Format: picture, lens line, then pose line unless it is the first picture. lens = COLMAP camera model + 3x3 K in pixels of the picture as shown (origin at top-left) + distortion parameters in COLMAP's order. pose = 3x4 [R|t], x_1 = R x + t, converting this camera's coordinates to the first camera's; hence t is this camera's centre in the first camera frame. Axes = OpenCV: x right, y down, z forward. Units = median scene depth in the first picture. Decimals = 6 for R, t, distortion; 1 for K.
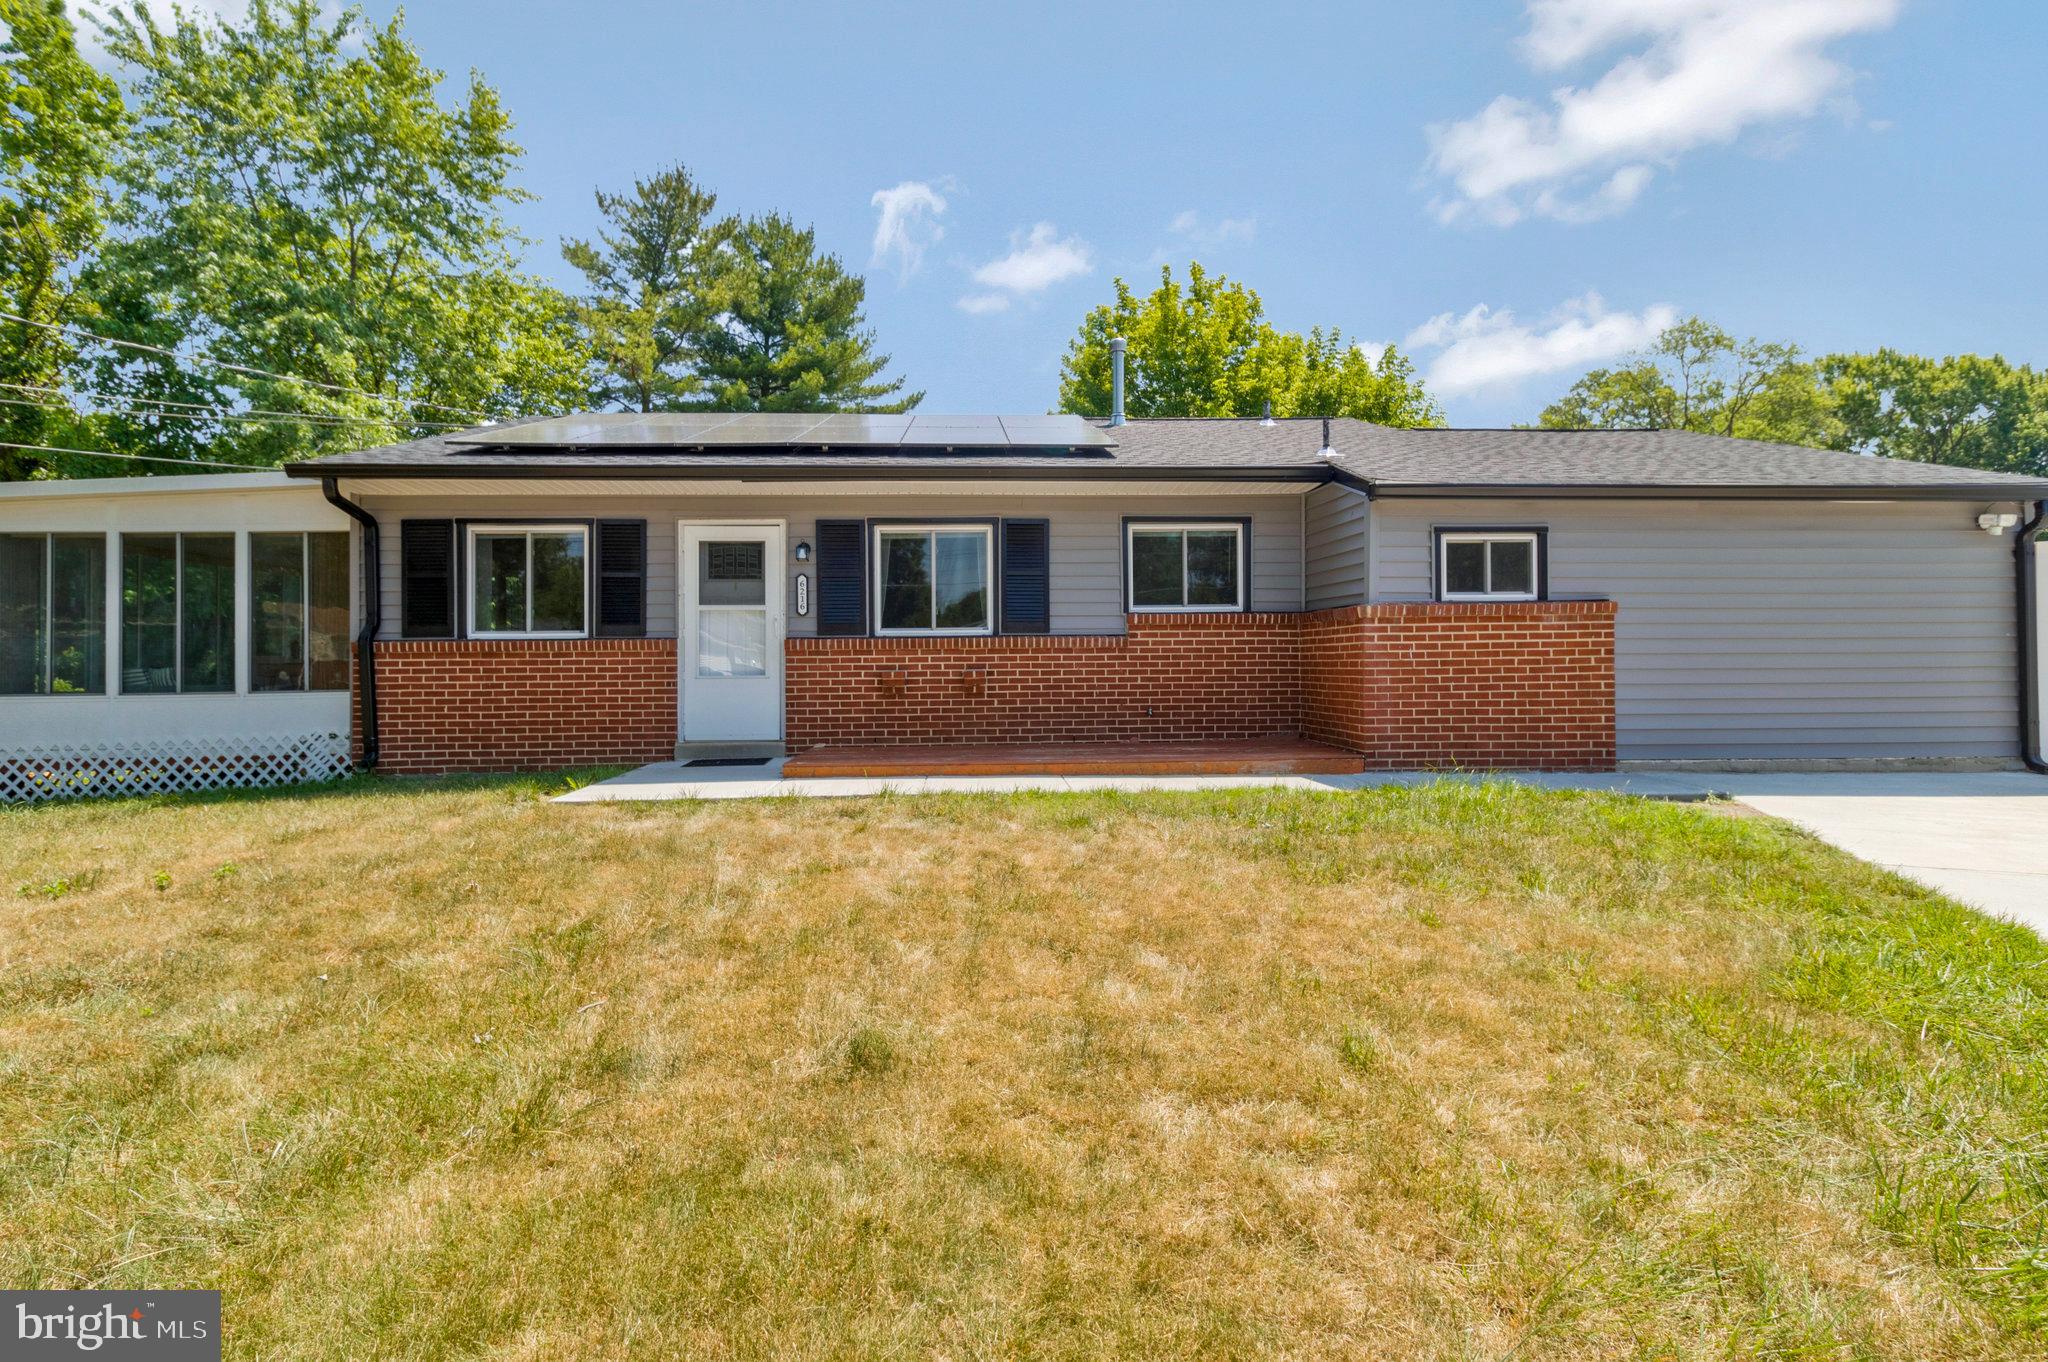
lens RADIAL K [[982.9, 0, 1021.9], [0, 982.9, 661.7], [0, 0, 1]] dist [-0.004294, 0.000246]
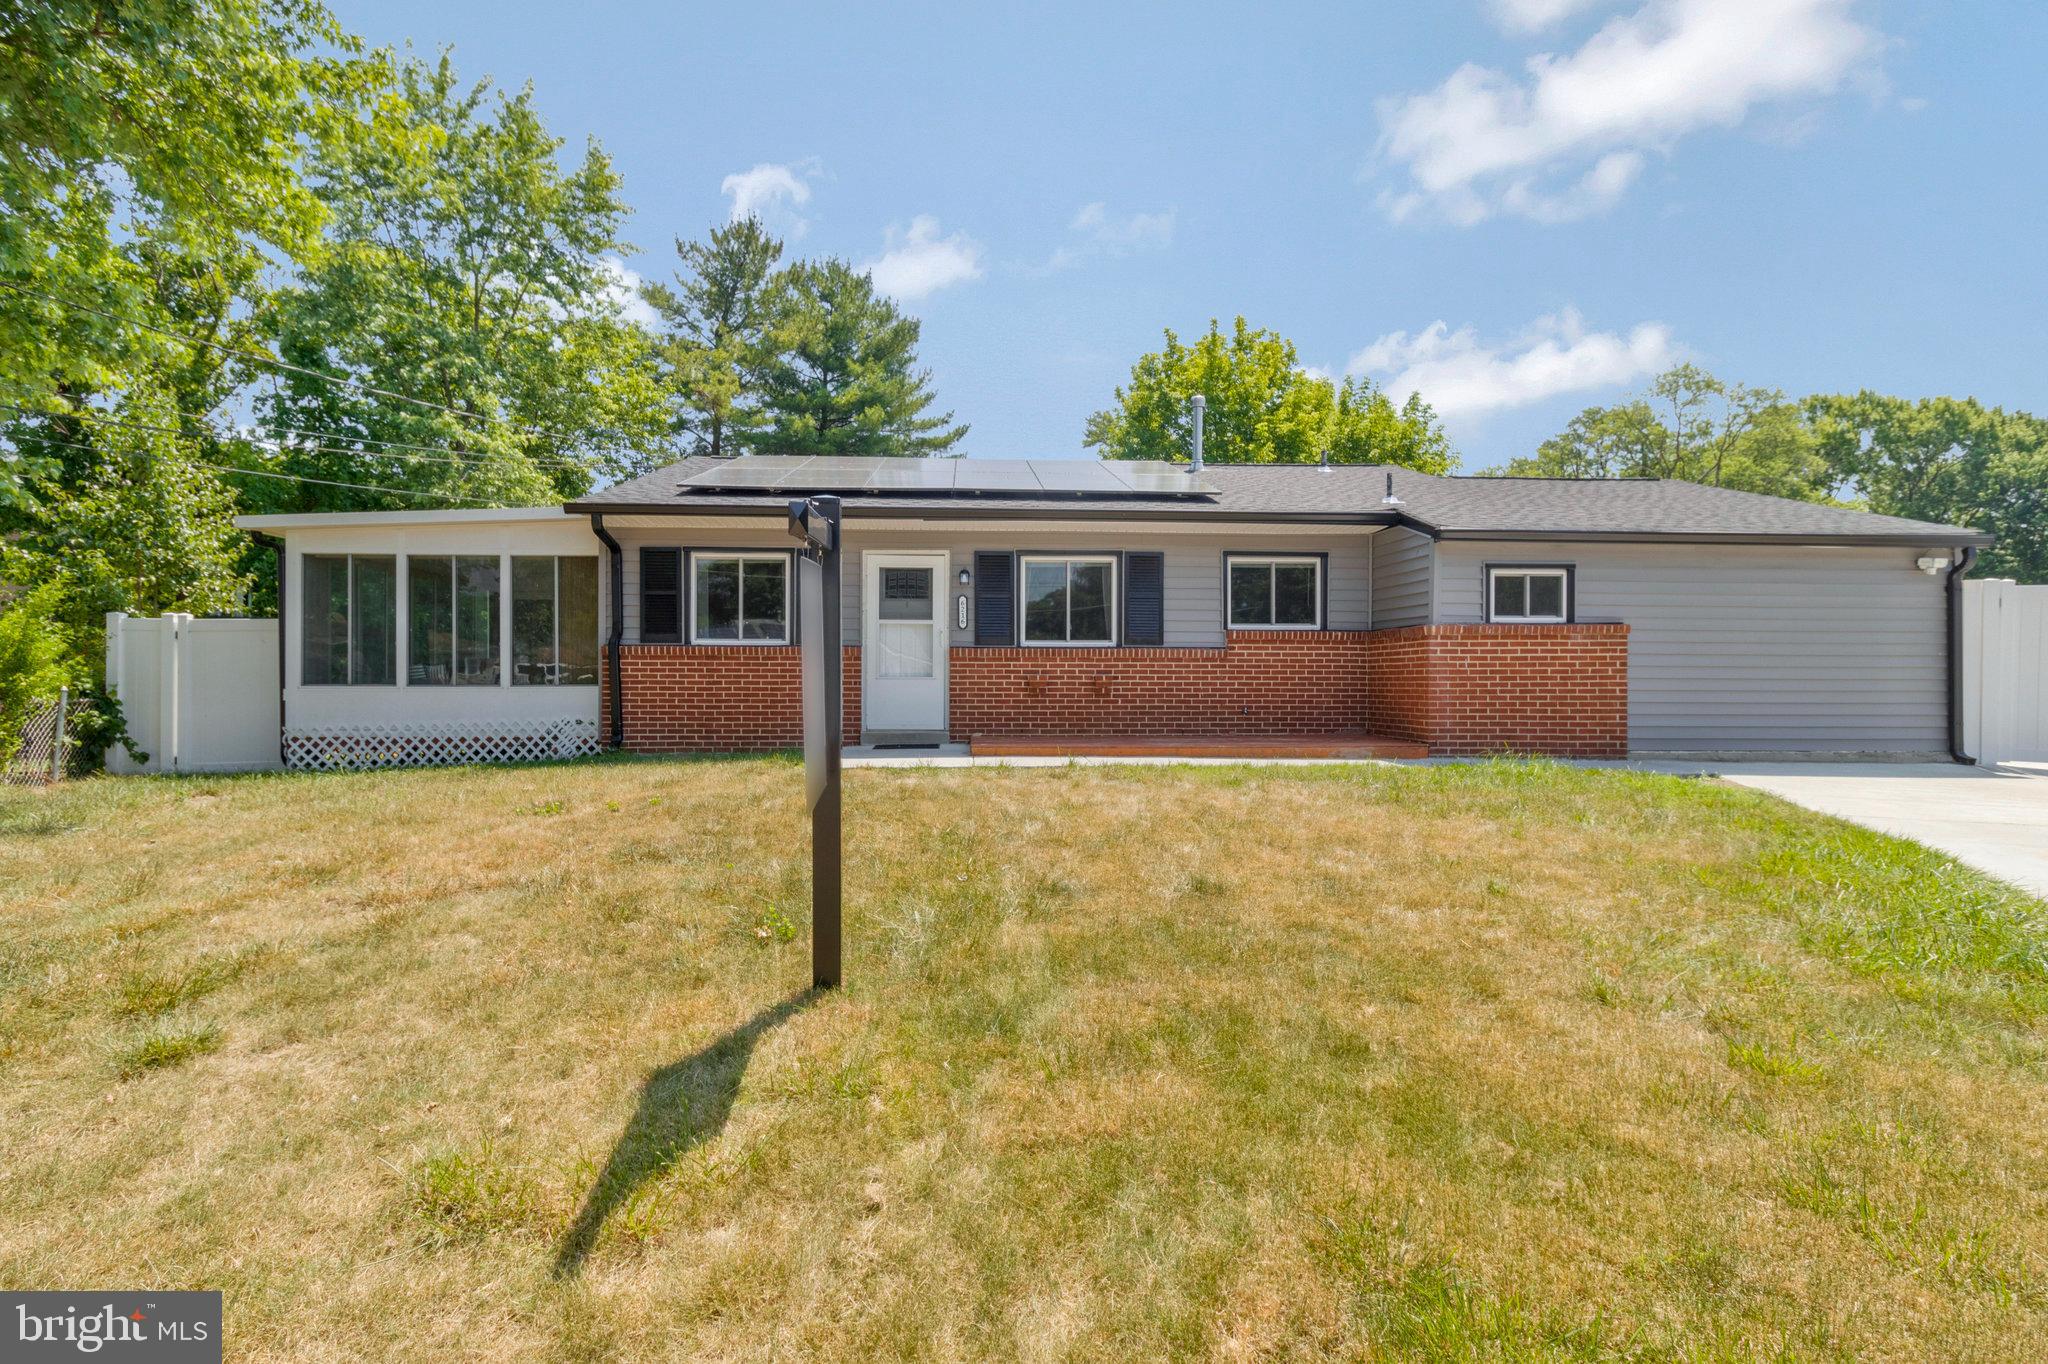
lens RADIAL K [[961.7, 0, 1024.0], [0, 961.7, 682.0], [0, 0, 1]] dist [-0.003650, -0.001943]
pose [[0.999945, 0.010448, 0.001338, -0.146720], [-0.010450, 0.999944, 0.001432, 0.016371], [-0.001323, -0.001446, 0.999998, -0.197037]]
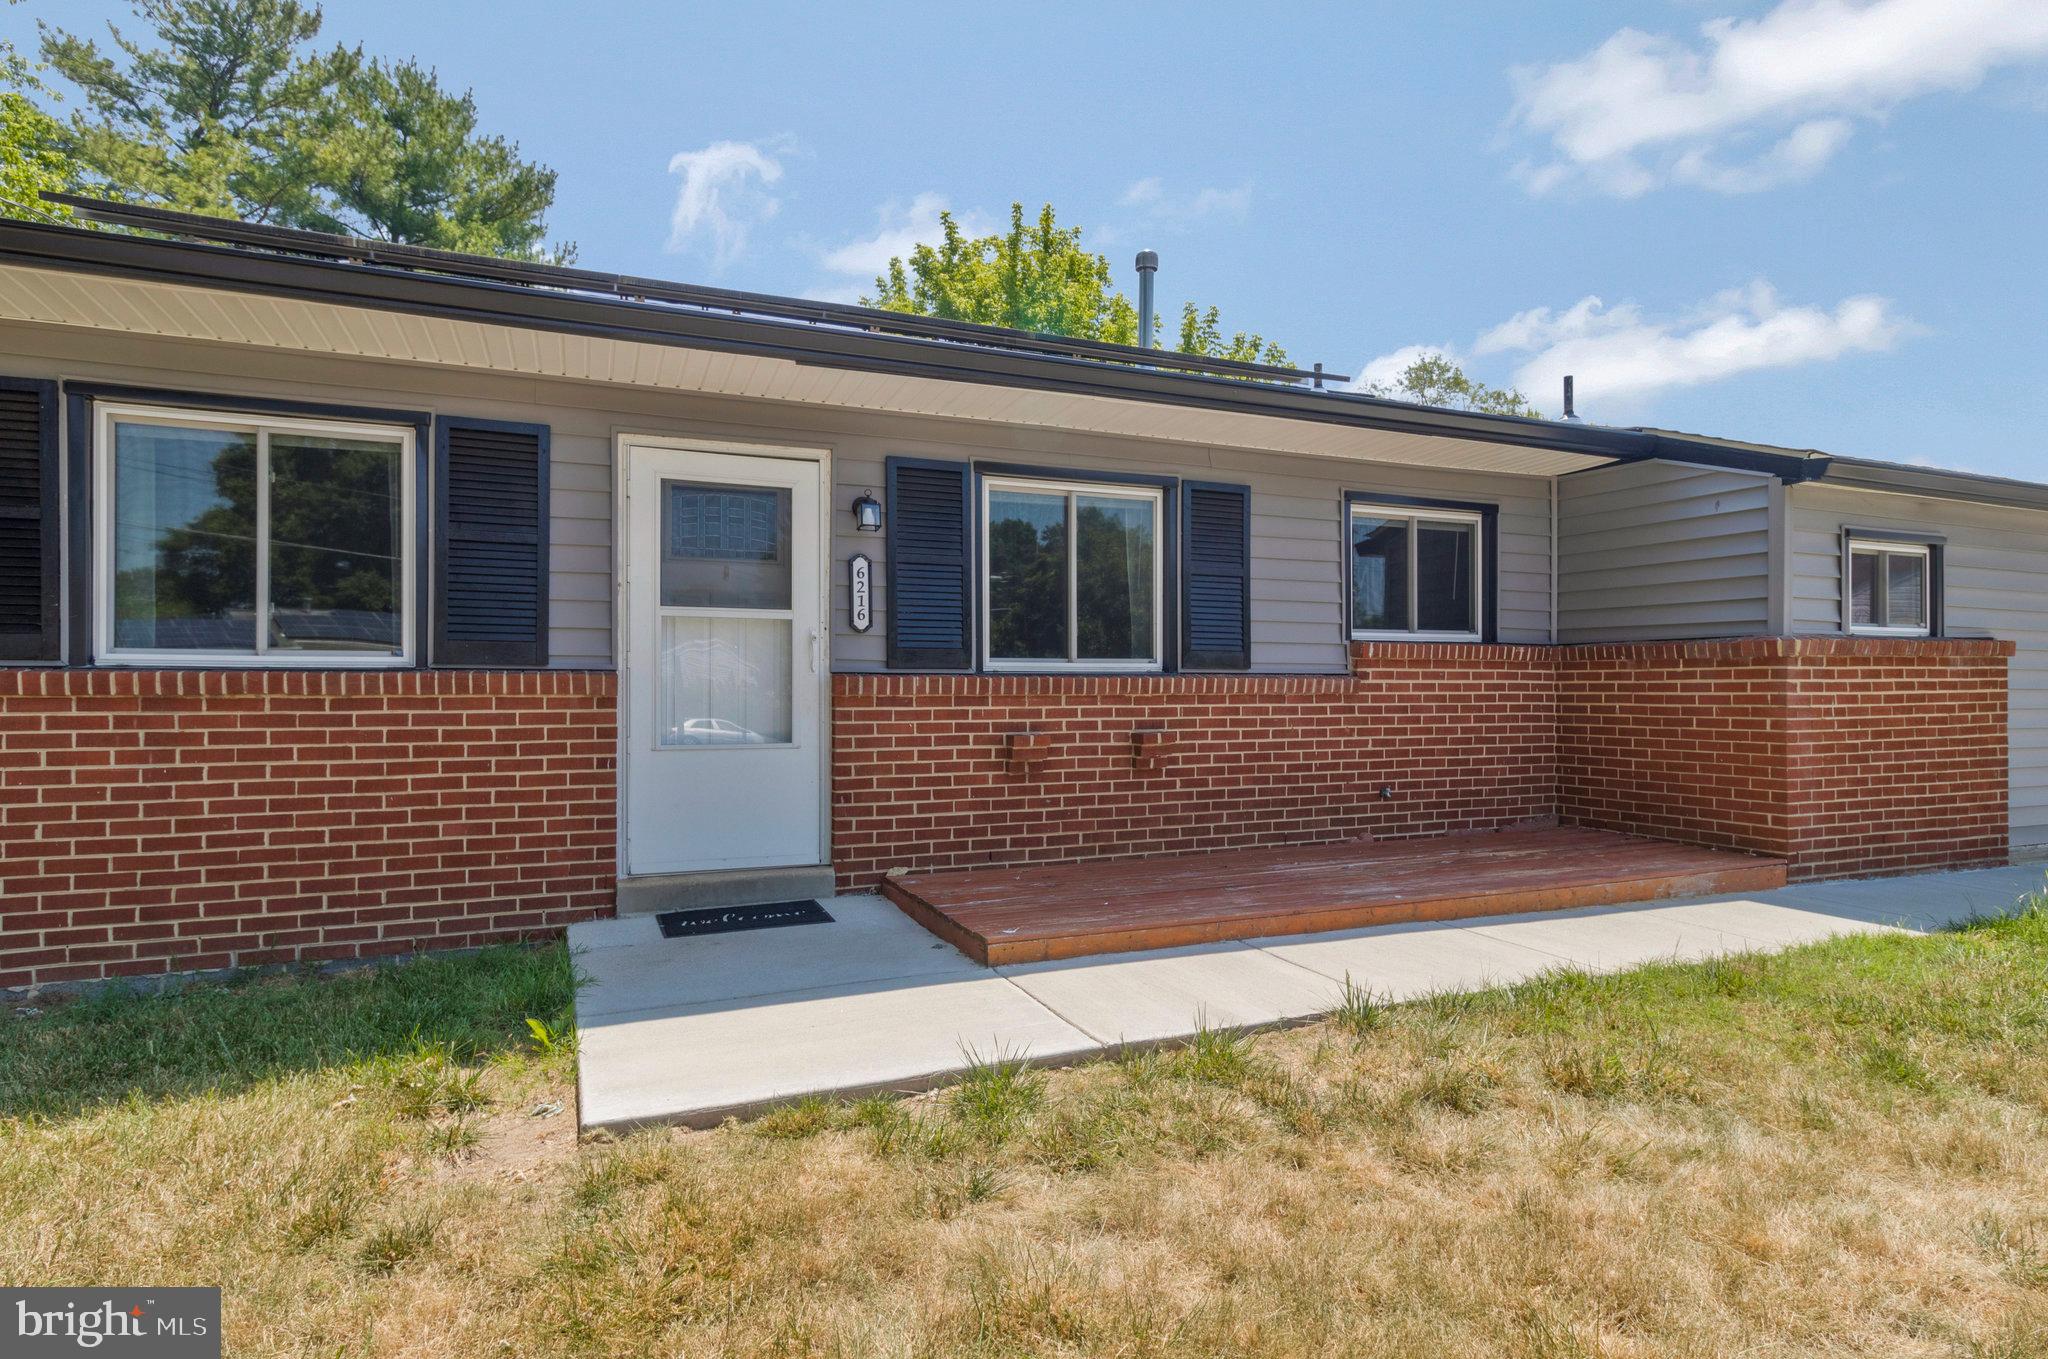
lens RADIAL K [[1078.4, 0, 1032.0], [0, 1078.4, 697.2], [0, 0, 1]] dist [0.001657, -0.001208]
pose [[0.940523, 0.005072, 0.339692, -0.333106], [-0.006882, 0.999968, 0.004126, -0.013791], [-0.339660, -0.006218, 0.940528, 0.407334]]
